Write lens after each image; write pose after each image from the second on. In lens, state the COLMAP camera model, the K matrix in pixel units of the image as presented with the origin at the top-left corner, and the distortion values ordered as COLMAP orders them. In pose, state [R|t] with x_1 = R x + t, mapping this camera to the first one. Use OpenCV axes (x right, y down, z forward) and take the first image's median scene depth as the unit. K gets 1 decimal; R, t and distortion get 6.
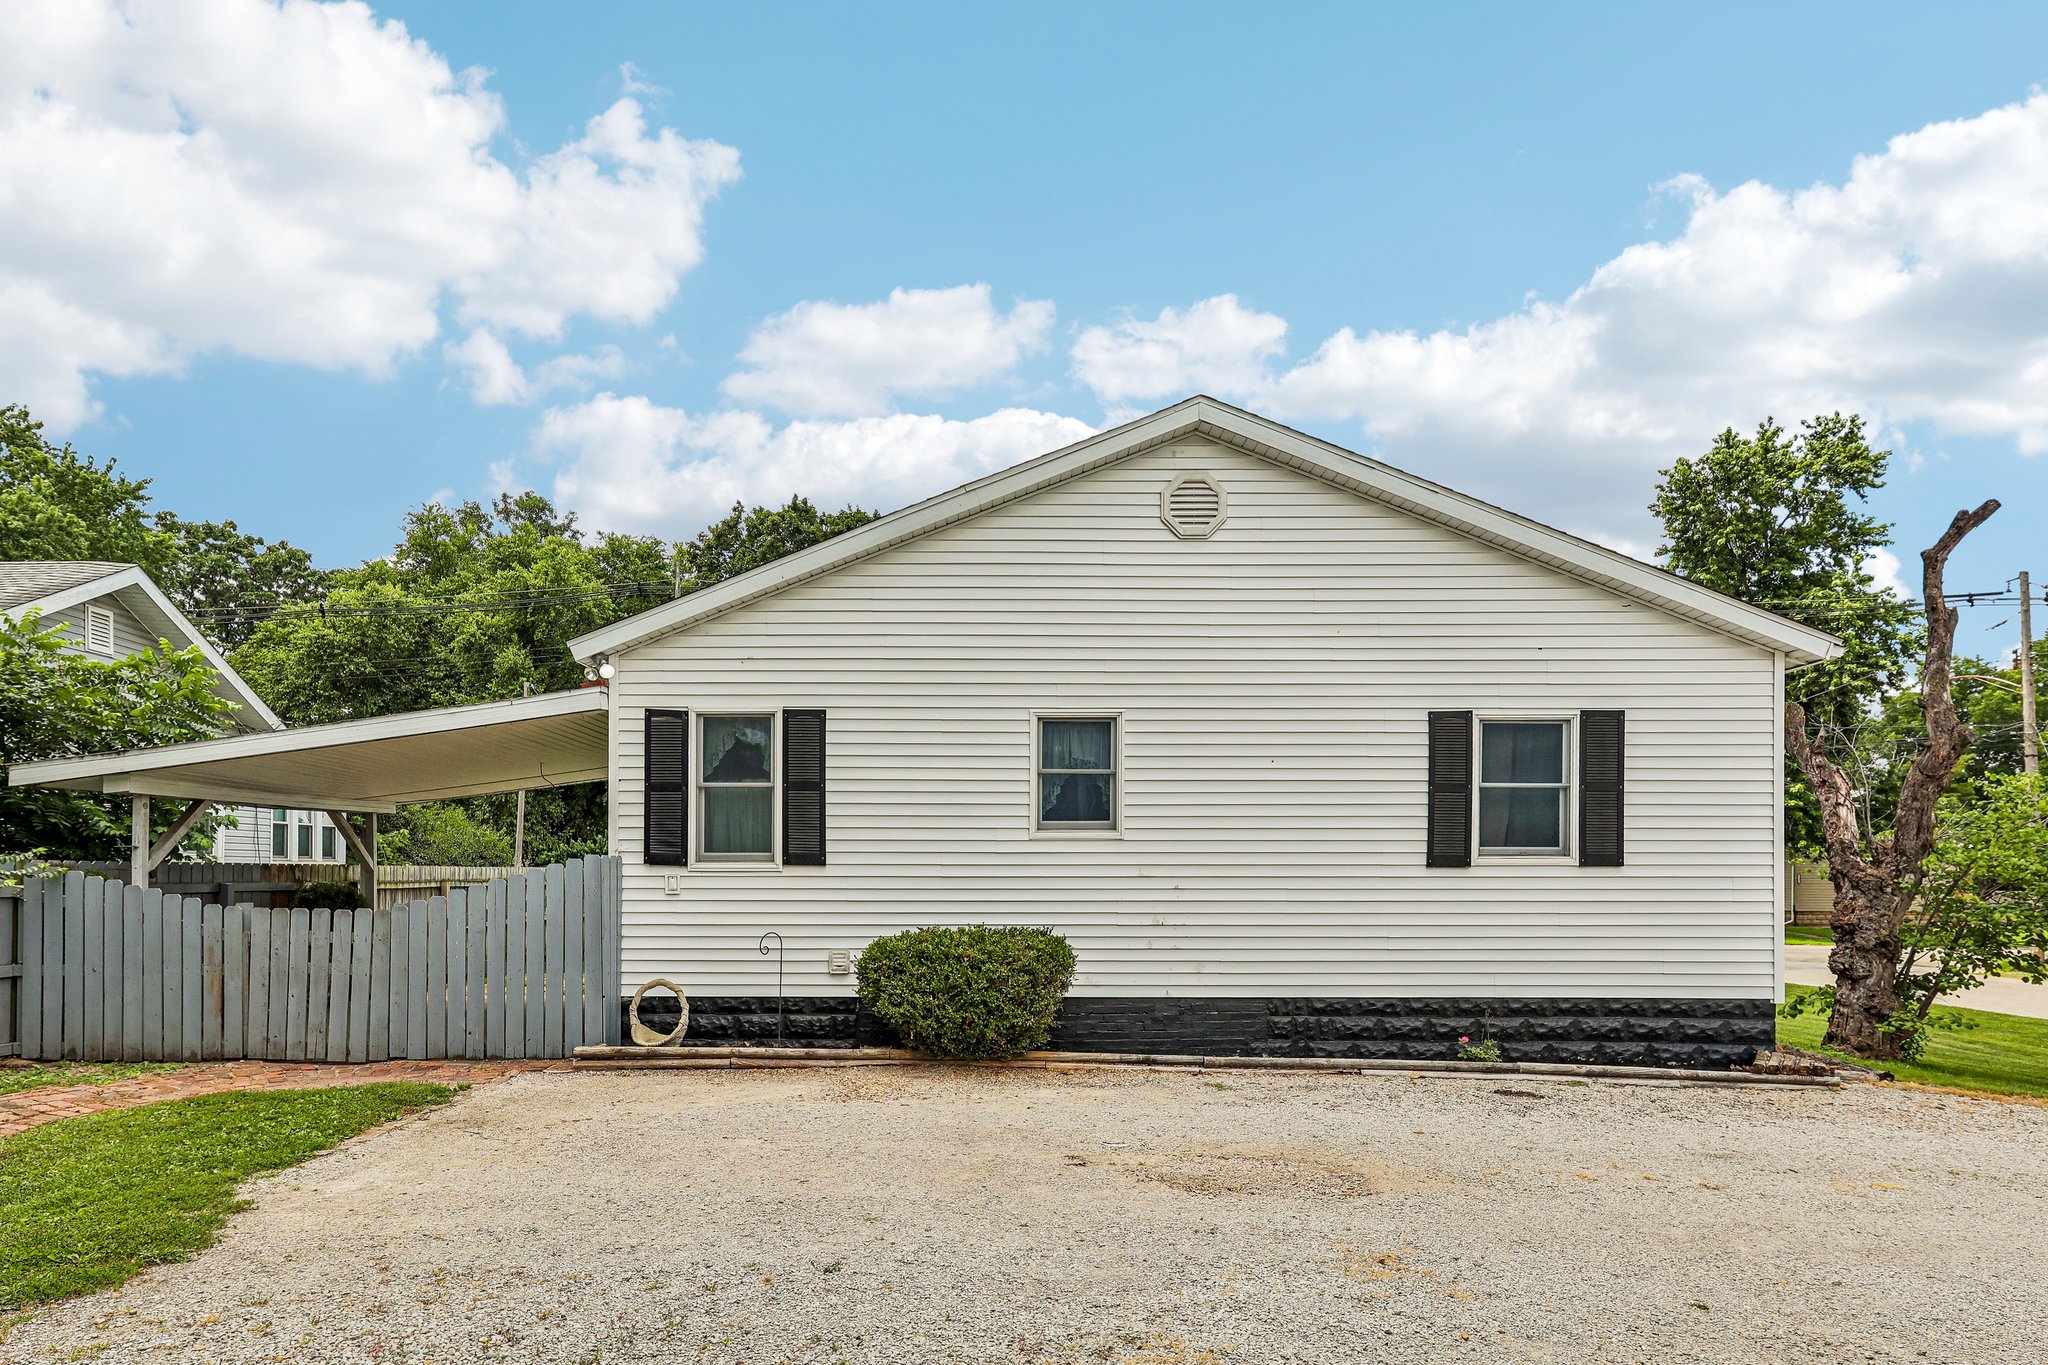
lens RADIAL K [[1133.4, 0, 1024.4], [0, 1133.4, 751.4], [0, 0, 1]] dist [0.015833, 0.000675]
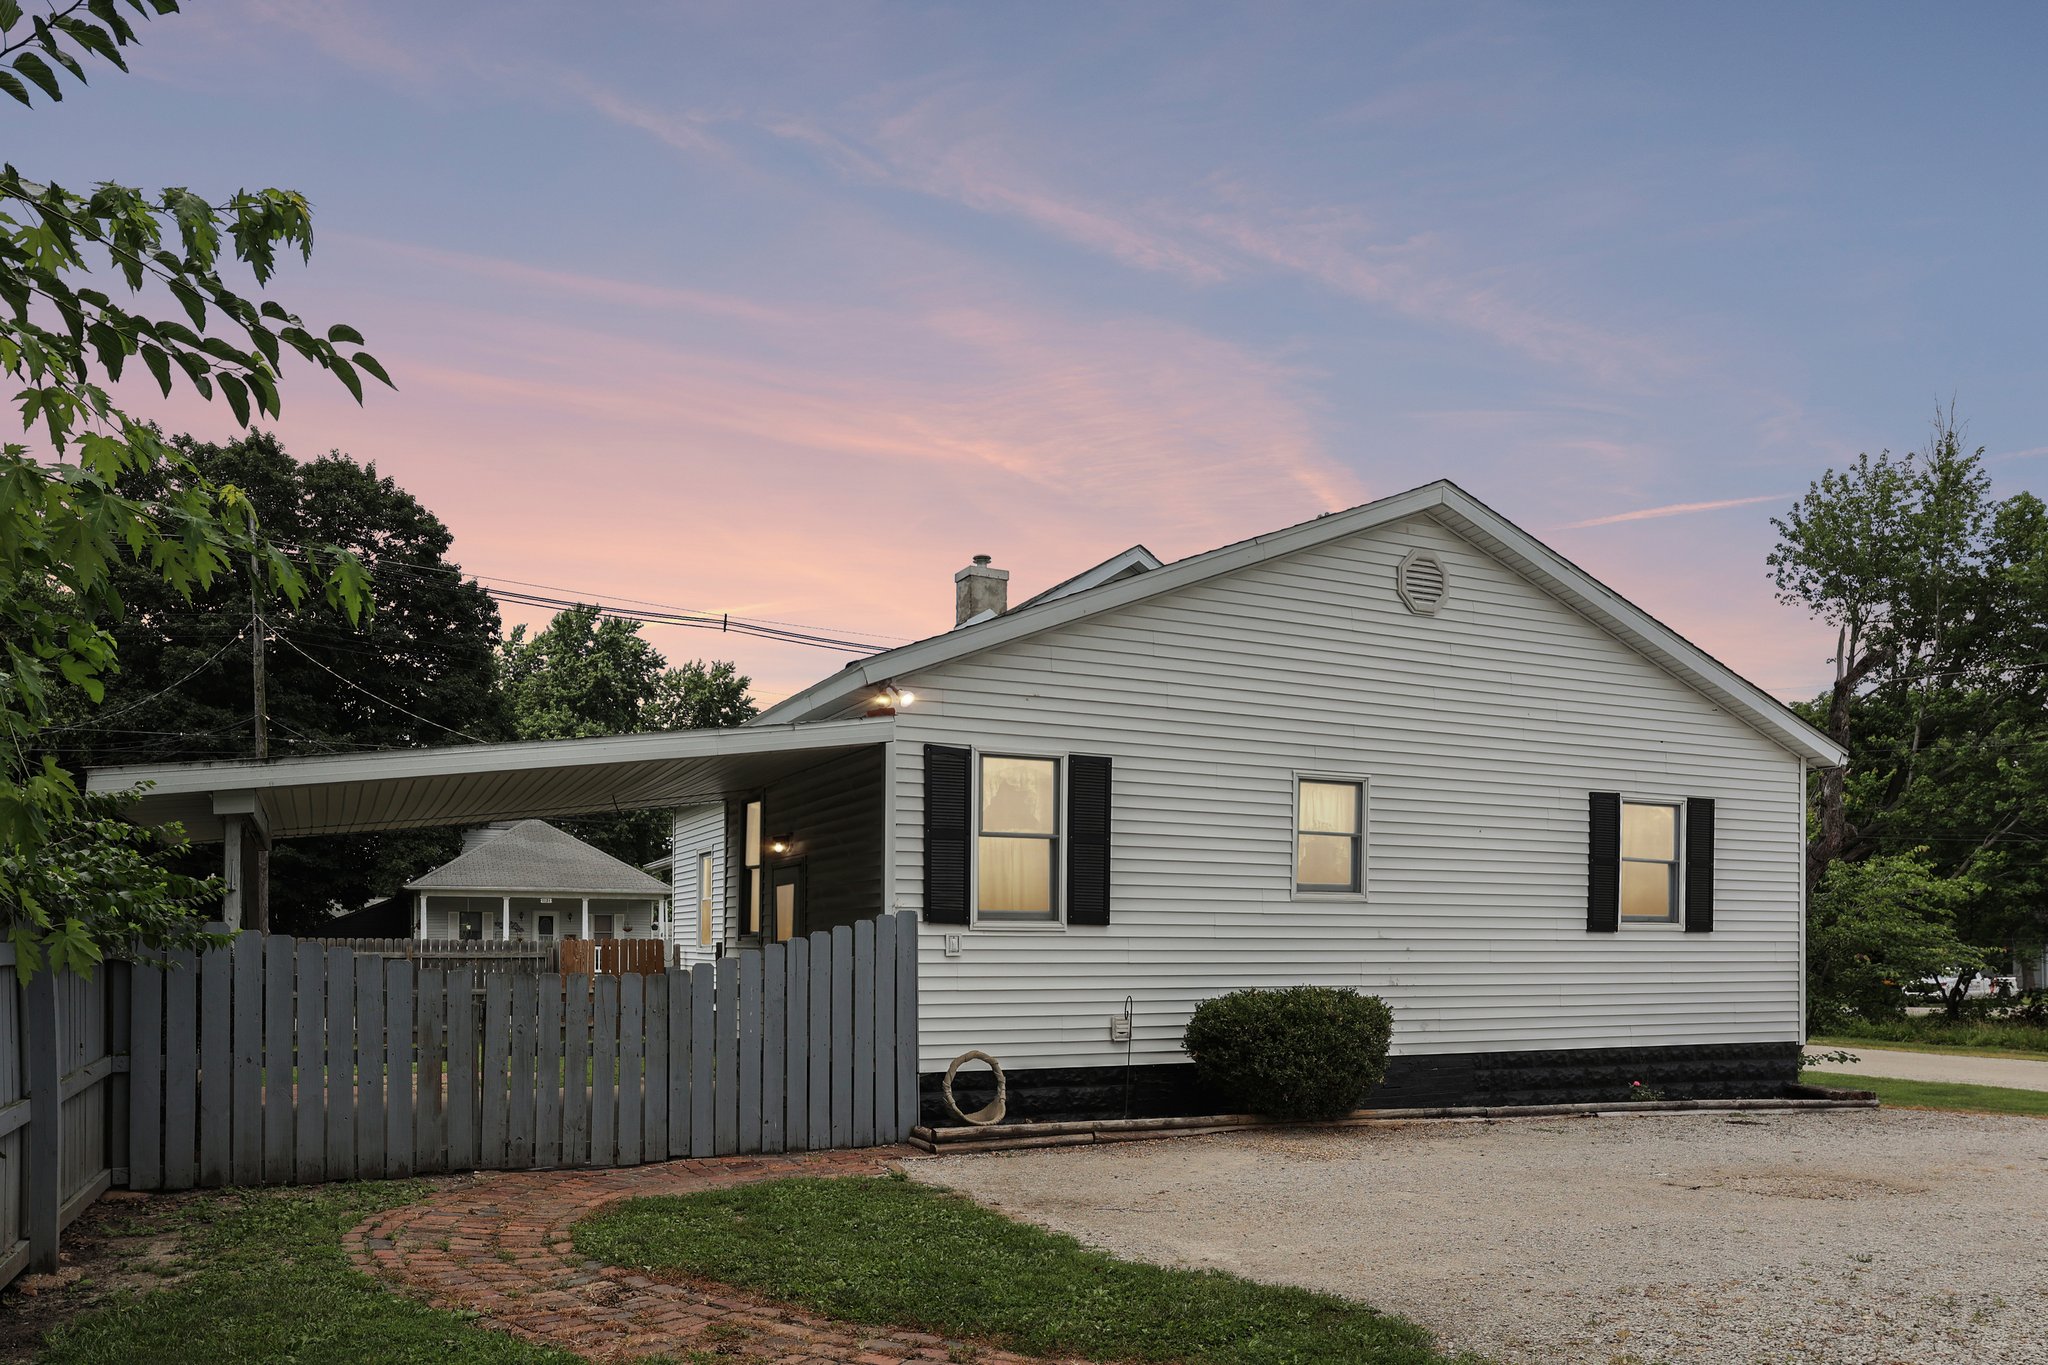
lens RADIAL K [[1384.4, 0, 1031.2], [0, 1384.4, 779.8], [0, 0, 1]] dist [0.014106, 0.006359]
pose [[0.905632, 0.052740, 0.420772, -0.726120], [-0.052299, 0.998552, -0.012596, -0.001300], [-0.420827, -0.010599, 0.907079, -0.004553]]
